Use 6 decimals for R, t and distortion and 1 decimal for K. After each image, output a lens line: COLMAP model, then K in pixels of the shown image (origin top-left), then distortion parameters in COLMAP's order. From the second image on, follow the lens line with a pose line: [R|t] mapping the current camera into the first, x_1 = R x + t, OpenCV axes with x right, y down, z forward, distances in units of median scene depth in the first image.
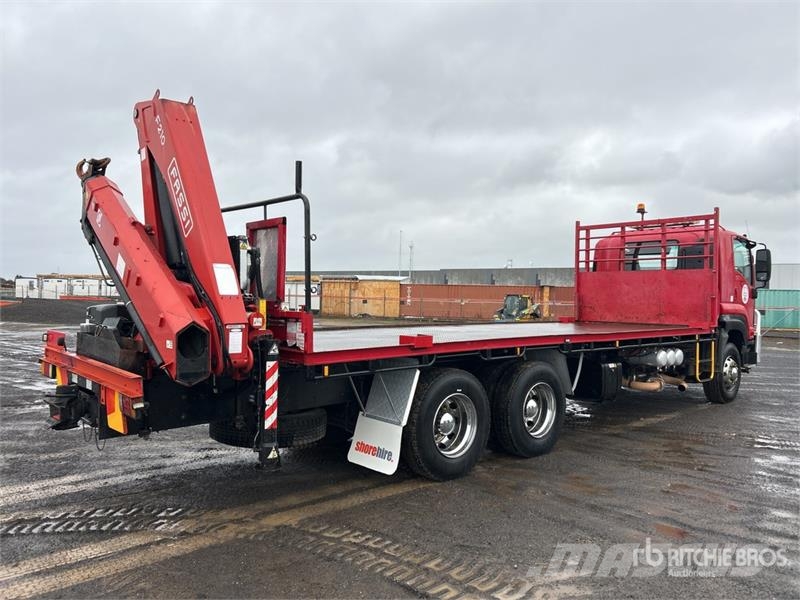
lens RADIAL K [[598.6, 0, 399.6], [0, 598.6, 293.1], [0, 0, 1]] dist [0.066328, -0.080620]
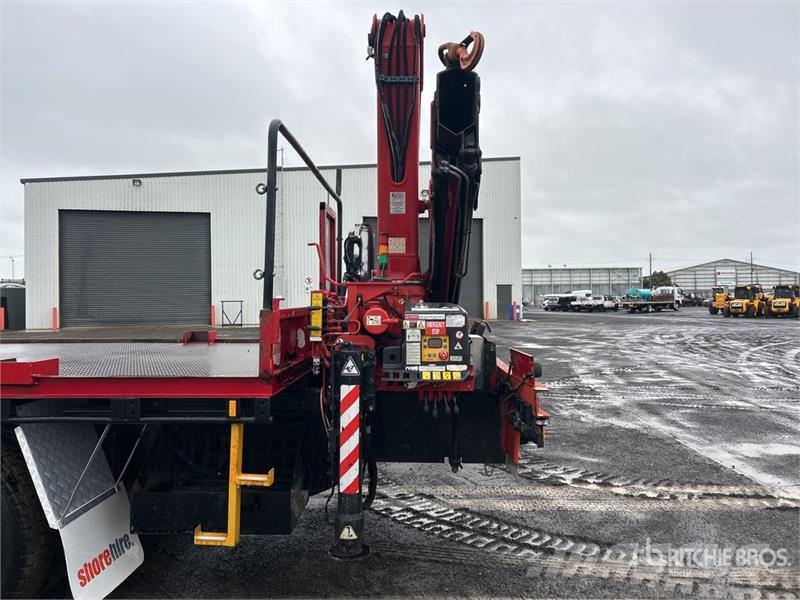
lens RADIAL K [[598.9, 0, 402.6], [0, 598.9, 295.0], [0, 0, 1]] dist [0.069107, -0.081714]
pose [[-0.731280, -0.007417, 0.682037, -0.481899], [-0.002323, 0.999962, 0.008384, 0.001959], [-0.682074, 0.004546, -0.731269, 0.825259]]
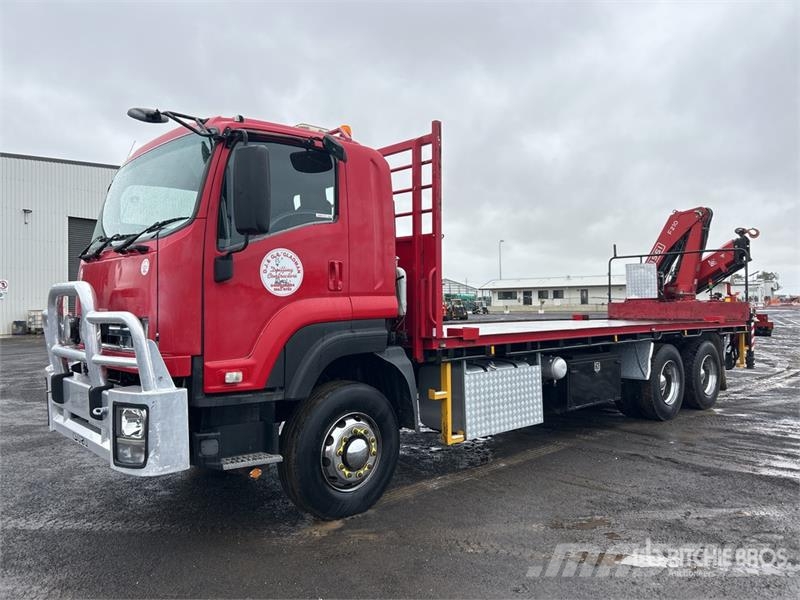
lens RADIAL K [[598.9, 0, 402.6], [0, 598.9, 295.0], [0, 0, 1]] dist [0.069107, -0.081714]
pose [[-0.999472, -0.011405, -0.030412, 0.389490], [-0.010952, 0.999828, -0.014997, 0.022932], [0.030578, -0.014656, -0.999425, 1.698077]]
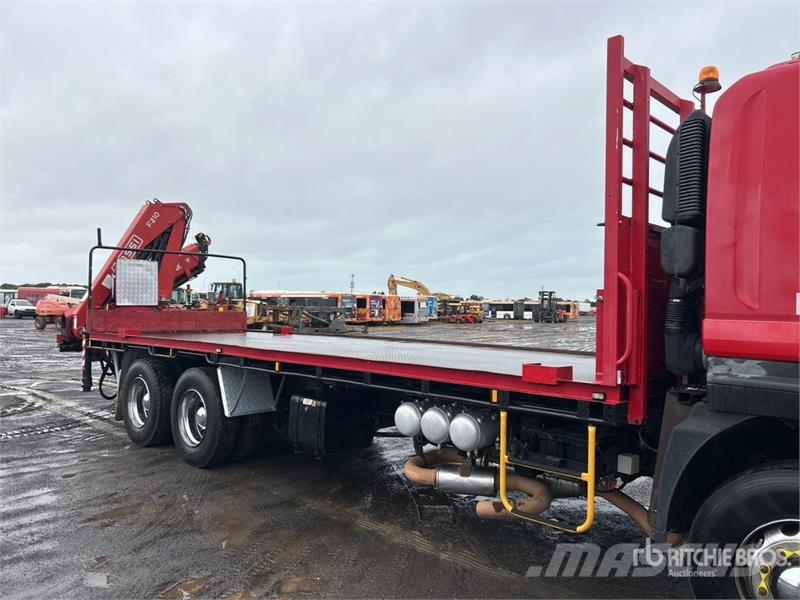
lens RADIAL K [[598.9, 0, 402.6], [0, 598.9, 295.0], [0, 0, 1]] dist [0.069107, -0.081714]
pose [[0.091021, -0.037364, -0.995148, 0.833133], [-0.018481, 0.999060, -0.039202, 0.019585], [0.995677, 0.021960, 0.090245, 0.837249]]
